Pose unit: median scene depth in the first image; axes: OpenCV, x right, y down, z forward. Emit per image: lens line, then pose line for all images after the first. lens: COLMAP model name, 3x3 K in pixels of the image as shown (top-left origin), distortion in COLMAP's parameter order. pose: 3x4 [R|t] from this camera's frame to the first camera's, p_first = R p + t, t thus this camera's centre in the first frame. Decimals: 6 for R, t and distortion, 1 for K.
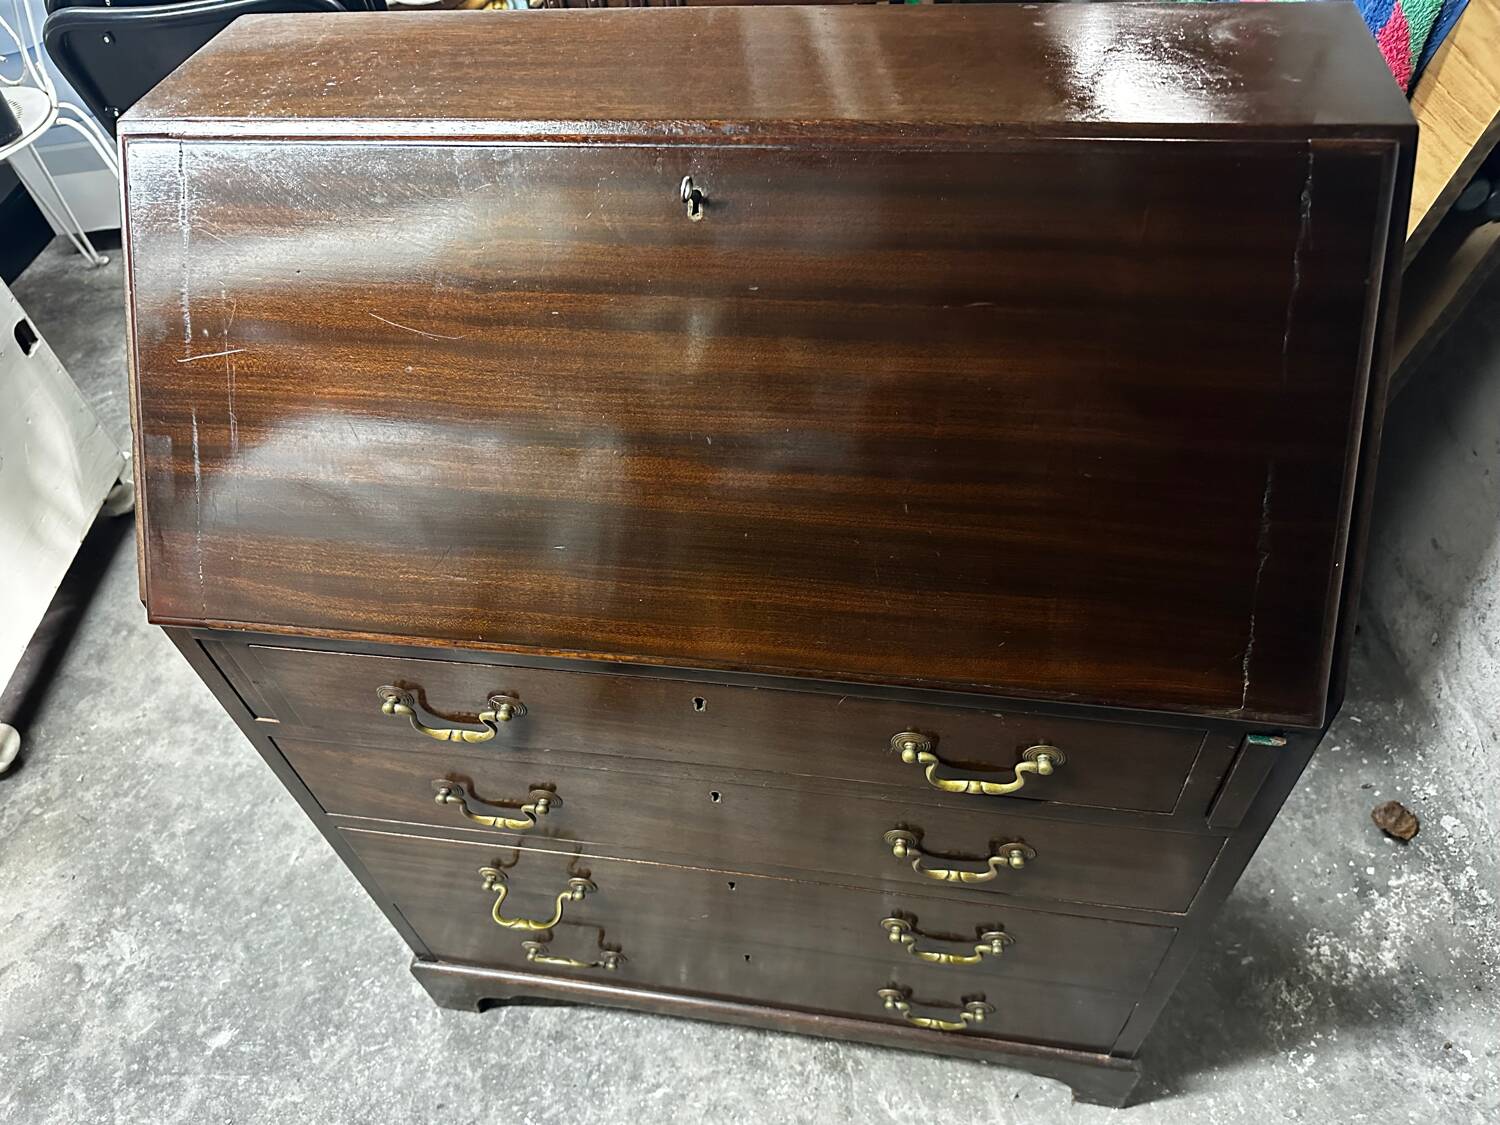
lens RADIAL K [[1071.4, 0, 745.6], [0, 1071.4, 578.5], [0, 0, 1]] dist [0.005827, -0.020129]
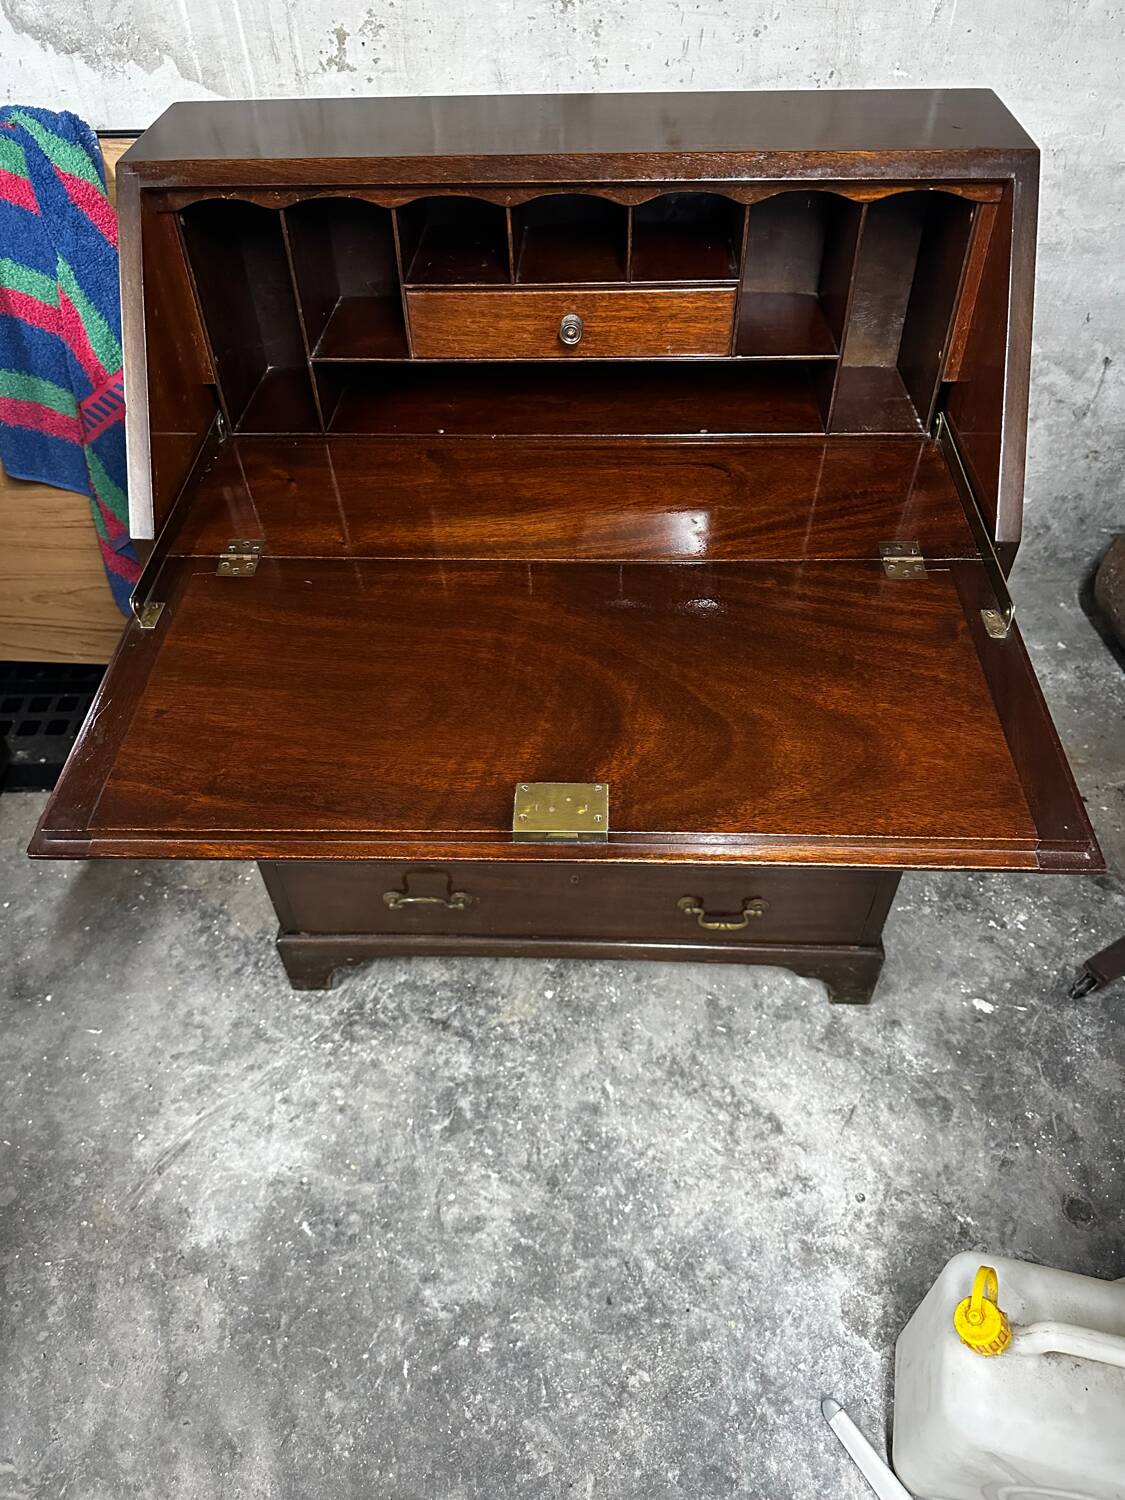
lens RADIAL K [[1071.4, 0, 551.6], [0, 1071.4, 740.7], [0, 0, 1]] dist [0.005827, -0.020129]
pose [[0.078172, -0.674785, 0.733862, -0.660929], [0.767819, 0.510268, 0.387402, -0.192962], [-0.635880, 0.533190, 0.558001, 0.205225]]
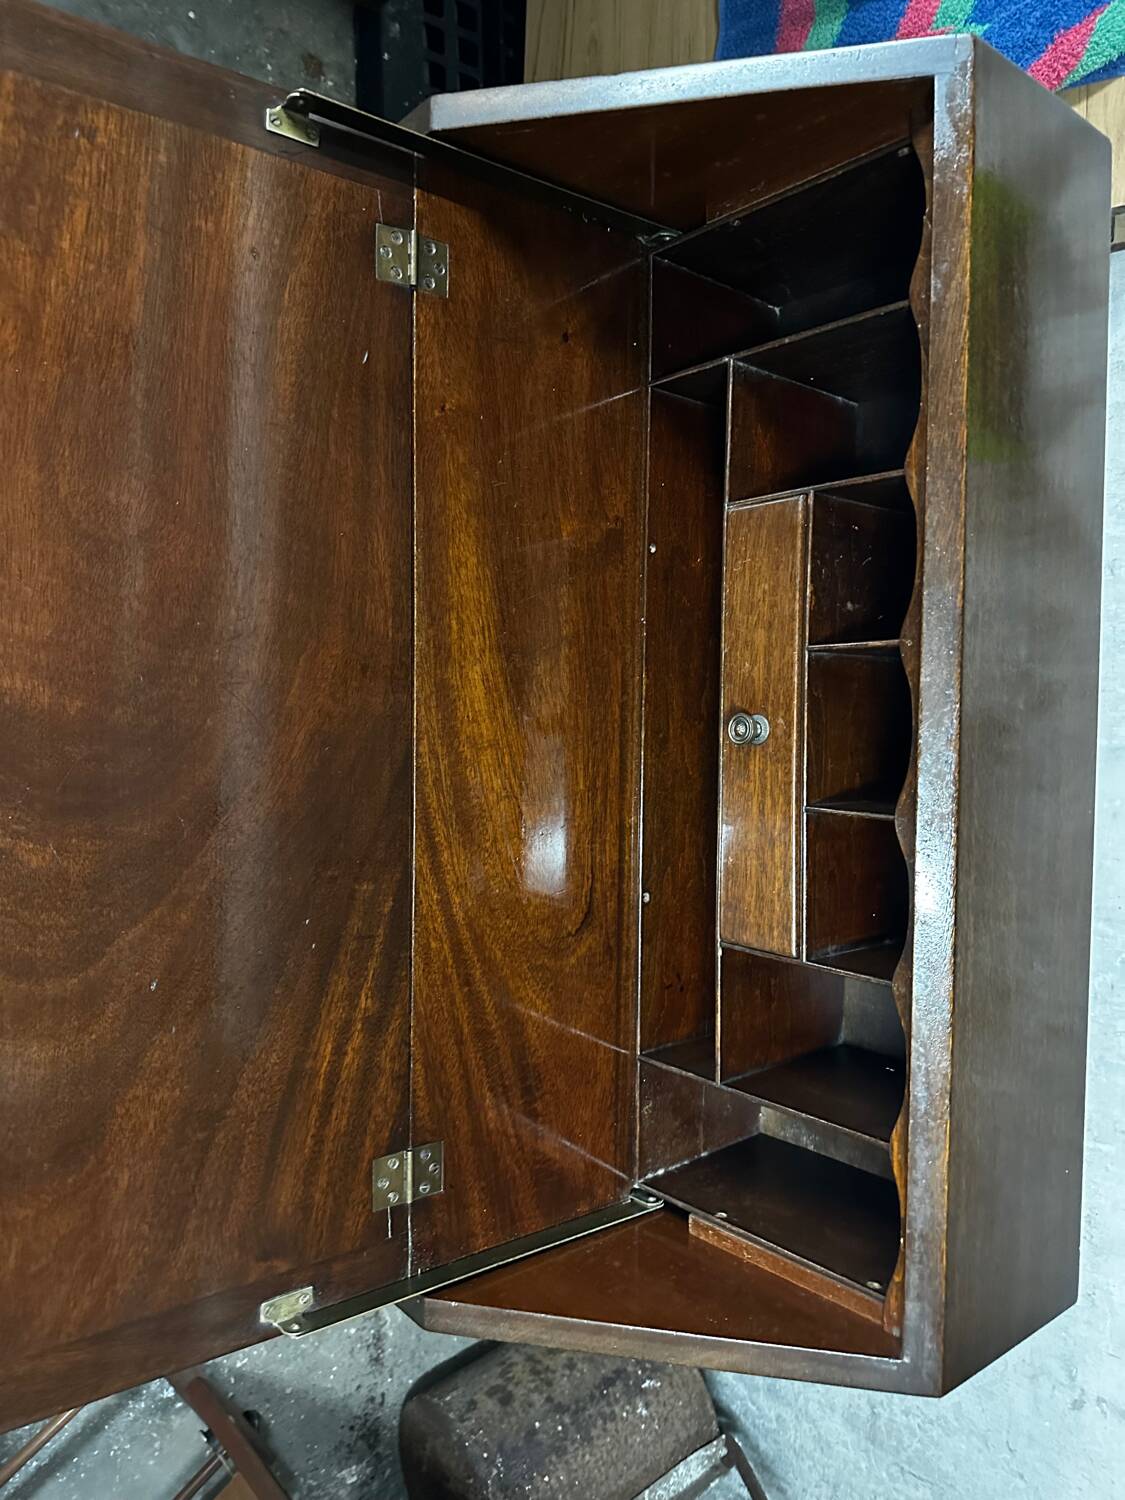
lens RADIAL K [[1071.4, 0, 562.9], [0, 1071.4, 757.8], [0, 0, 1]] dist [0.005827, -0.020129]
pose [[0.734563, 0.013055, 0.678415, -0.328329], [-0.470542, 0.730161, 0.495435, -0.254949], [-0.488884, -0.683151, 0.542492, 0.205221]]
